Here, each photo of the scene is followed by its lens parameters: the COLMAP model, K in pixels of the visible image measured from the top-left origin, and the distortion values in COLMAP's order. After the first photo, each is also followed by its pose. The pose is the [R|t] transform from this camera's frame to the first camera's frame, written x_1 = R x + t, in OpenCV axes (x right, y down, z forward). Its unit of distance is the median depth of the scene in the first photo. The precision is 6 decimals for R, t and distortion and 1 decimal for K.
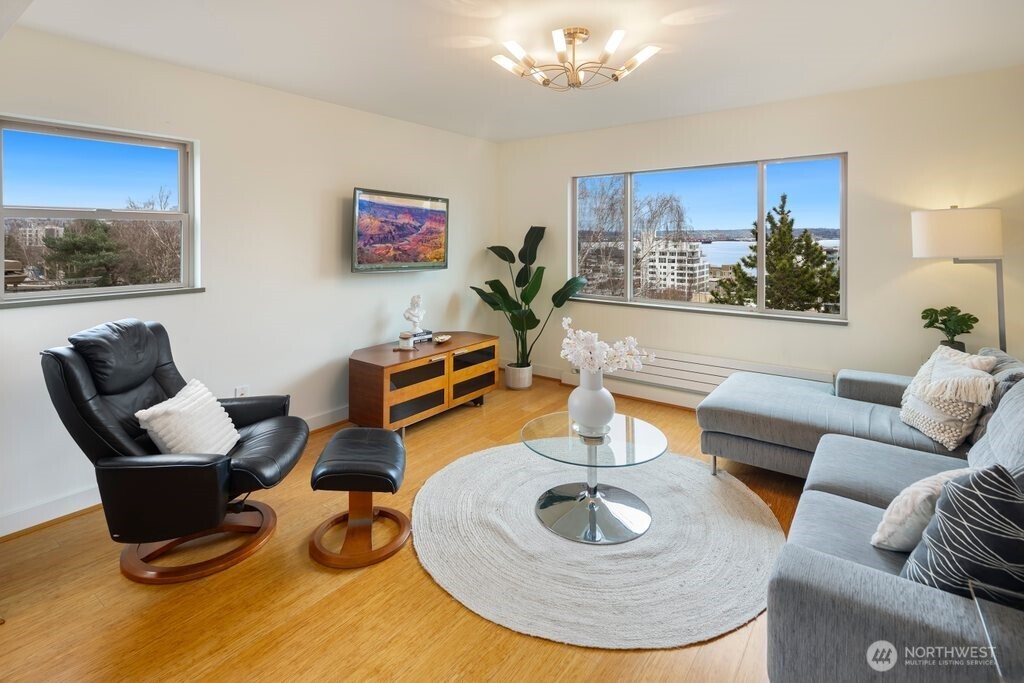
lens RADIAL K [[503.7, 0, 509.8], [0, 503.7, 223.8], [0, 0, 1]] dist [0.006540, 0.000150]
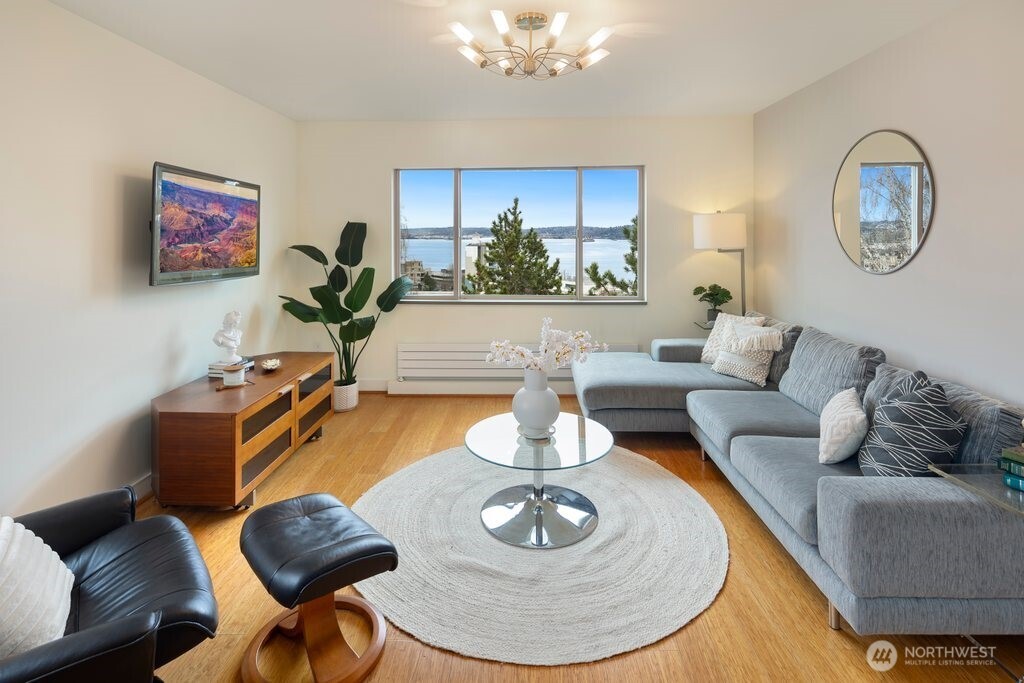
lens RADIAL K [[504.4, 0, 507.1], [0, 504.4, 228.2], [0, 0, 1]] dist [-0.001029, -0.000362]
pose [[0.819963, 0.006807, 0.572376, -0.304177], [-0.013748, 0.999875, 0.007803, 0.006443], [-0.572251, -0.014268, 0.819954, 0.164923]]
